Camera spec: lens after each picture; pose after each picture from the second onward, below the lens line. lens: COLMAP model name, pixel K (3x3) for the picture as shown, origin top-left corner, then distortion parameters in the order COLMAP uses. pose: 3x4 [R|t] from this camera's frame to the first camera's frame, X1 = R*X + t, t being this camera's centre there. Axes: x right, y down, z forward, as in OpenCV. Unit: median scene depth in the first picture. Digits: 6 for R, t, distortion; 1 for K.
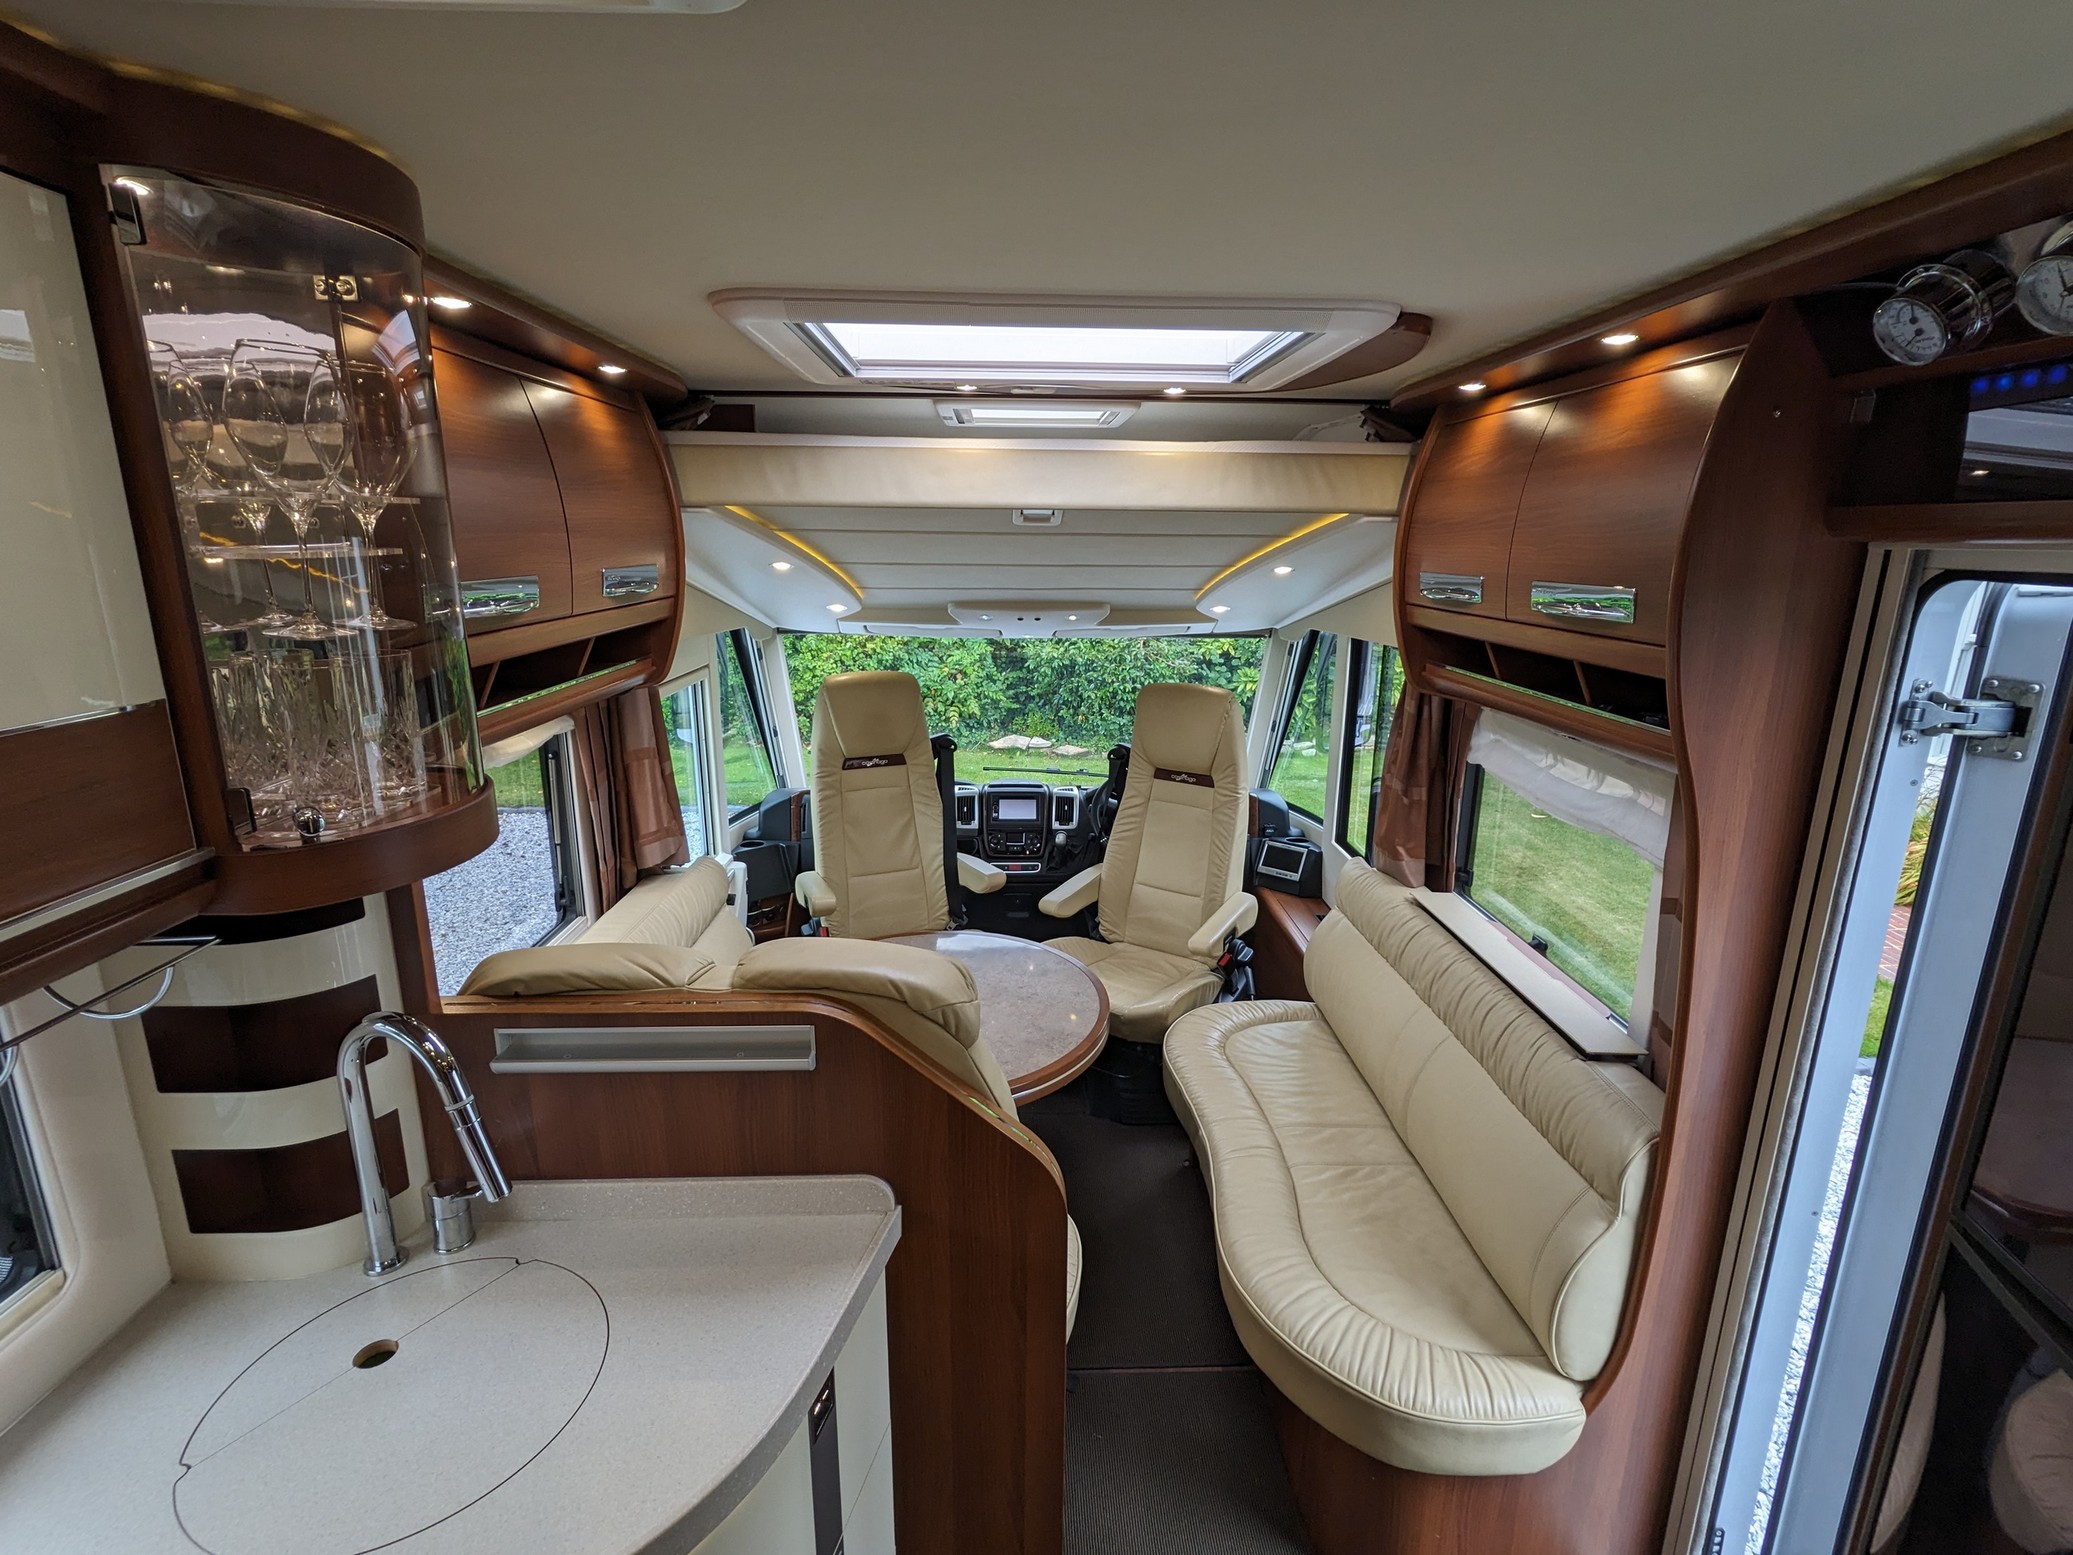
lens RADIAL K [[995.4, 0, 1025.4], [0, 995.4, 792.2], [0, 0, 1]] dist [-0.000394, 0.002136]
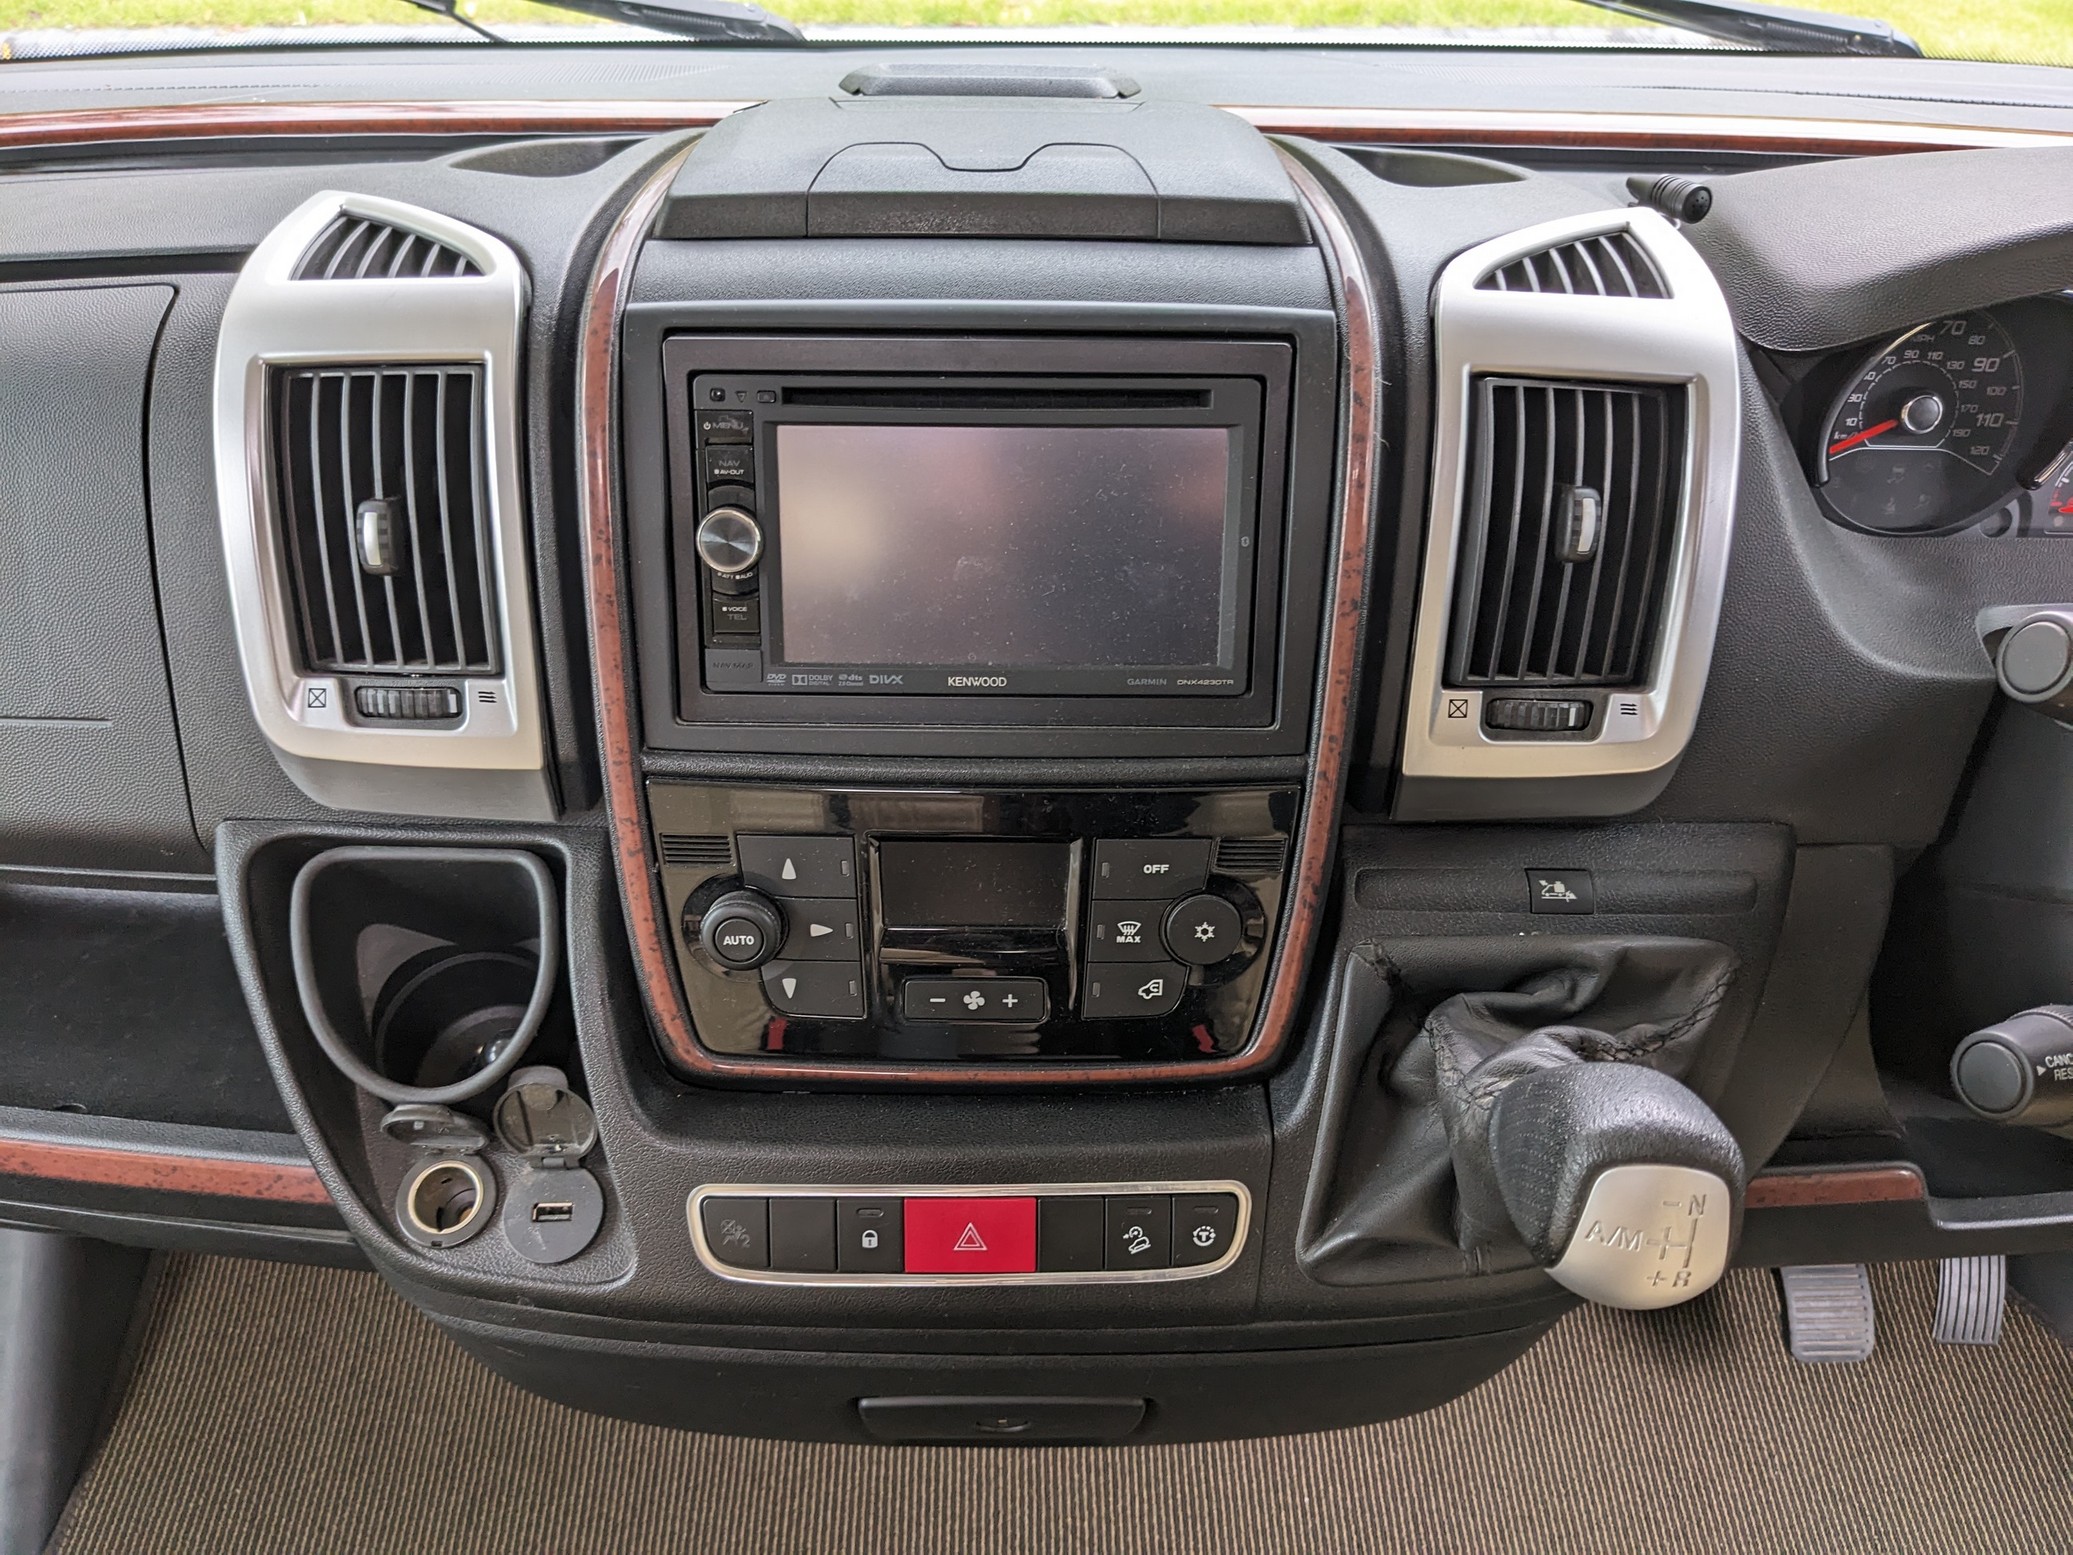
lens RADIAL K [[1640.5, 0, 1021.4], [0, 1640.5, 796.9], [0, 0, 1]] dist [0.062933, -0.089187]
pose [[0.999913, 0.012072, -0.005395, -0.005758], [-0.008253, 0.888586, 0.458636, -0.029888], [0.010330, -0.458552, 0.888608, 0.960806]]
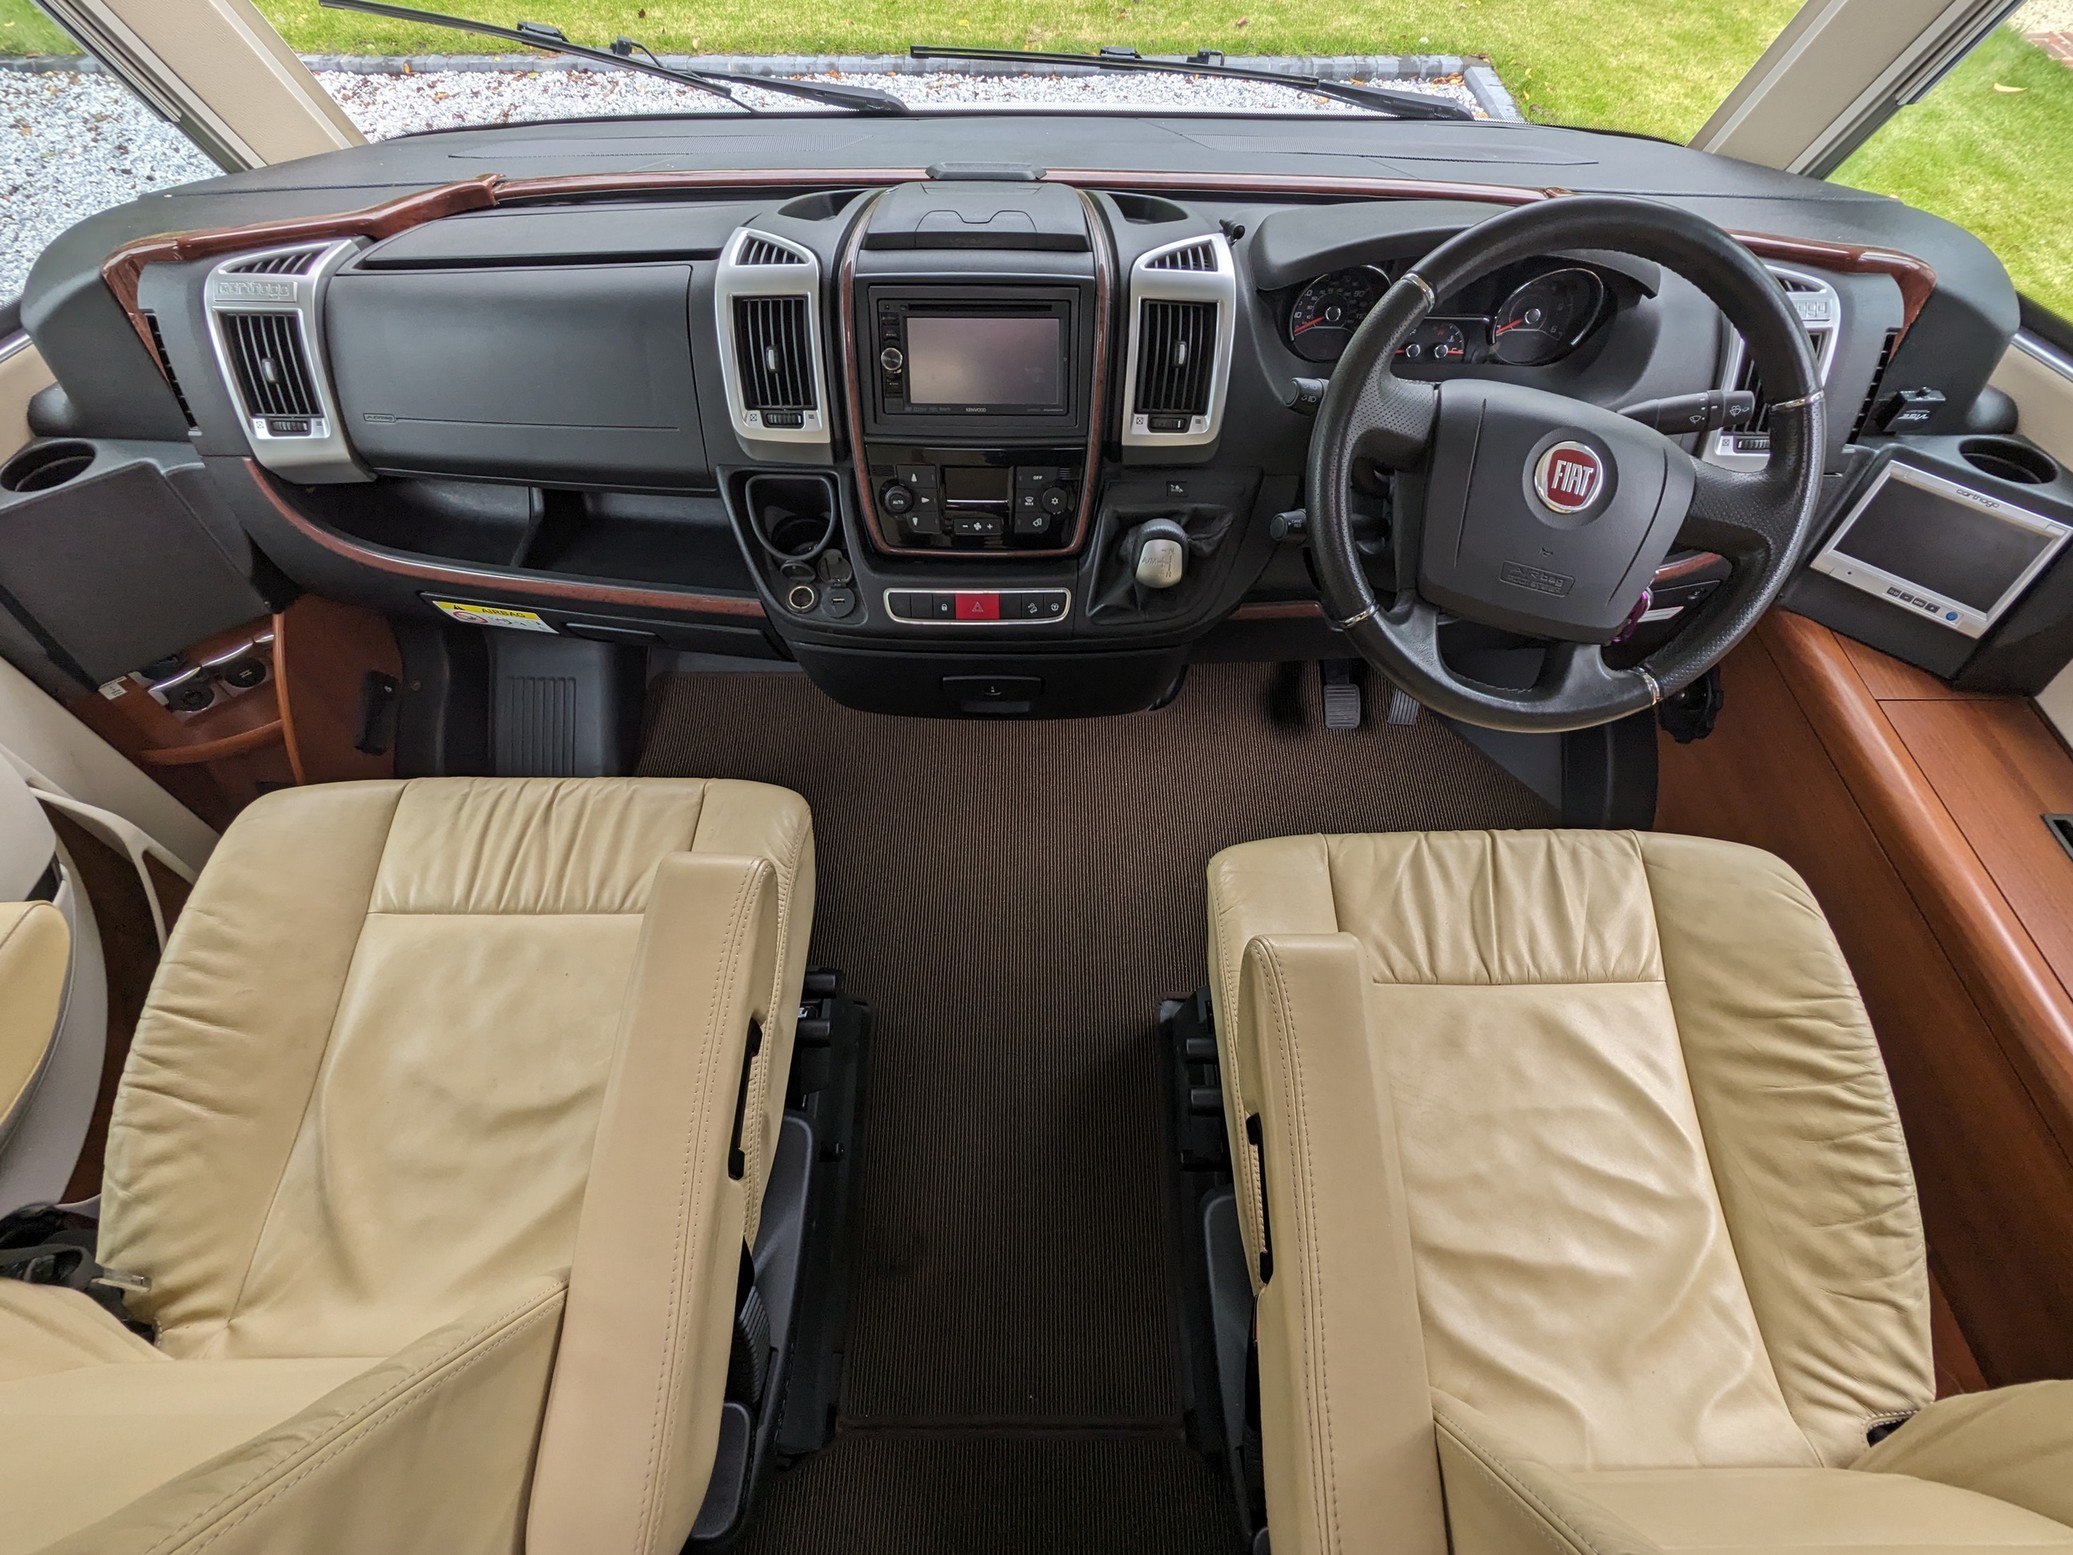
lens RADIAL K [[995.4, 0, 1038.6], [0, 995.4, 777.0], [0, 0, 1]] dist [-0.000394, 0.002136]
pose [[0.999814, 0.015844, -0.011027, 0.011045], [-0.005291, 0.774315, 0.632779, -0.064820], [0.018564, -0.632603, 0.774254, 0.825229]]
